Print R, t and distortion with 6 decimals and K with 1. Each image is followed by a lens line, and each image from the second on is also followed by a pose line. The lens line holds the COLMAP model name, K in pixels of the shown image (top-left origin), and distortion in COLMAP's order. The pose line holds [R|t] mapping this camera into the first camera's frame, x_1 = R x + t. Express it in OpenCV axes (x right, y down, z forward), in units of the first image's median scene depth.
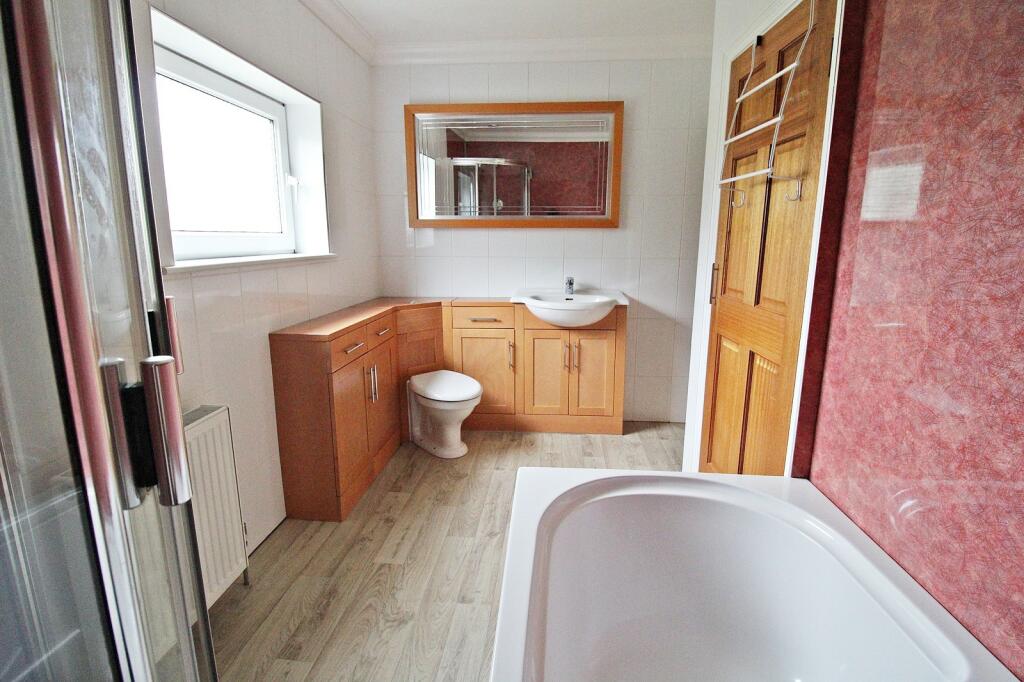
lens RADIAL K [[490.3, 0, 516.0], [0, 490.3, 326.0], [0, 0, 1]] dist [0.001092, -0.012234]
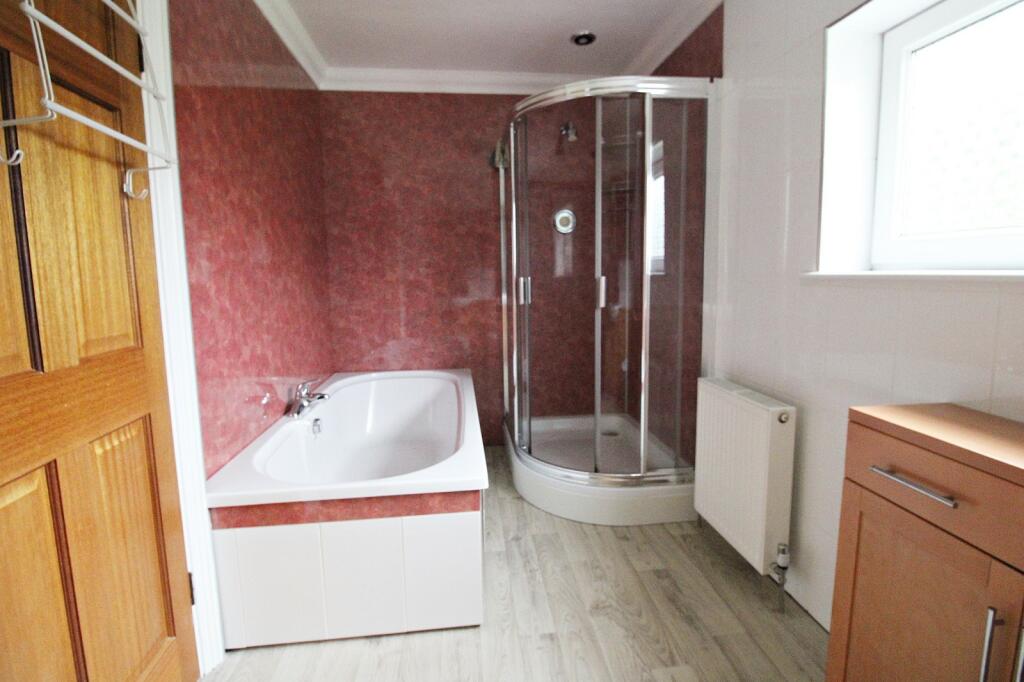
lens RADIAL K [[490.3, 0, 516.0], [0, 490.3, 326.0], [0, 0, 1]] dist [0.001092, -0.012234]
pose [[-0.979246, 0.025701, -0.201041, 0.132312], [-0.035381, 0.955020, 0.294422, -0.276485], [0.199565, 0.295424, -0.934290, 1.741204]]
